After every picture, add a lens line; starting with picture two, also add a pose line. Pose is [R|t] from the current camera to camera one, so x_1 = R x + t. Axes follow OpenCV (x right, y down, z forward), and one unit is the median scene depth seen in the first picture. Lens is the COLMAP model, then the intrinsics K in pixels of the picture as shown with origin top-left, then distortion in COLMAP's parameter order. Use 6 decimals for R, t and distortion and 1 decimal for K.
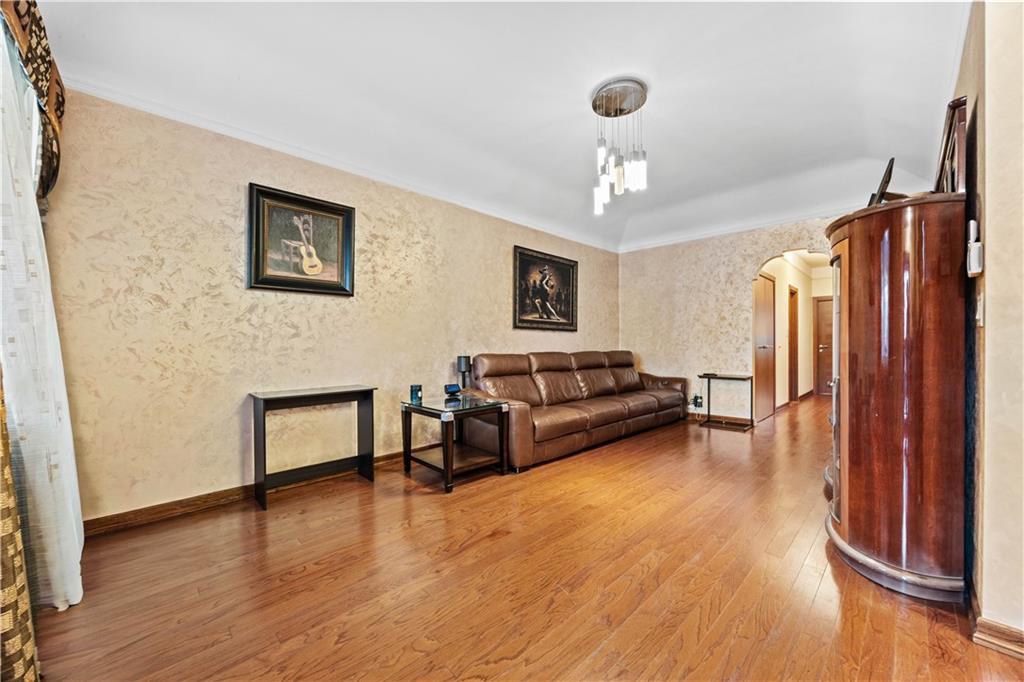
lens RADIAL K [[393.6, 0, 511.4], [0, 393.6, 342.0], [0, 0, 1]] dist [0.000437, -0.000928]
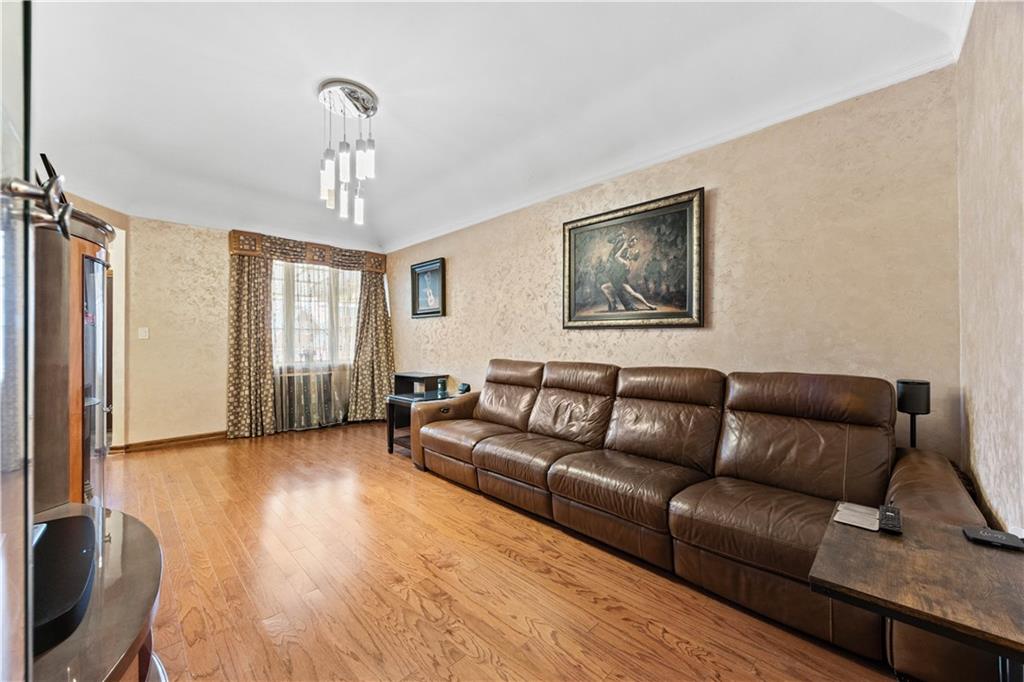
lens RADIAL K [[393.6, 0, 512.2], [0, 393.6, 339.5], [0, 0, 1]] dist [0.000437, -0.000928]
pose [[0.002154, -0.009013, -0.999957, 0.760957], [0.000594, 0.999959, -0.009012, -0.007538], [0.999998, -0.000575, 0.002159, 0.866422]]
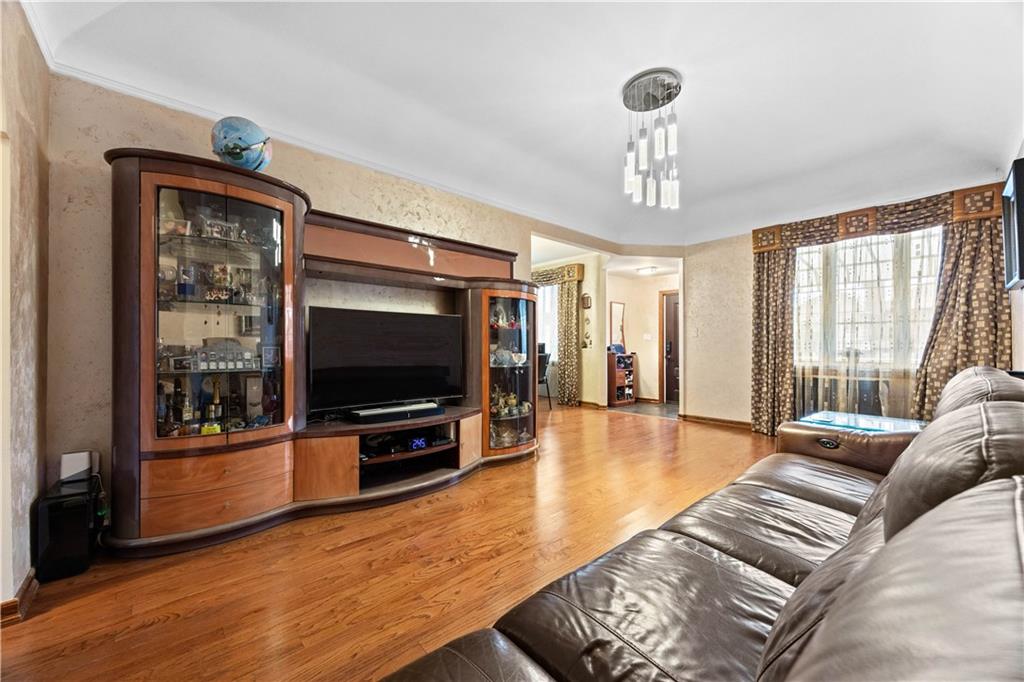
lens RADIAL K [[393.6, 0, 512.3], [0, 393.6, 344.9], [0, 0, 1]] dist [0.000437, -0.000928]
pose [[-0.998357, -0.003527, 0.057189, 0.352049], [-0.003421, 0.999992, 0.001946, 0.005423], [-0.057195, 0.001747, -0.998361, 1.217172]]
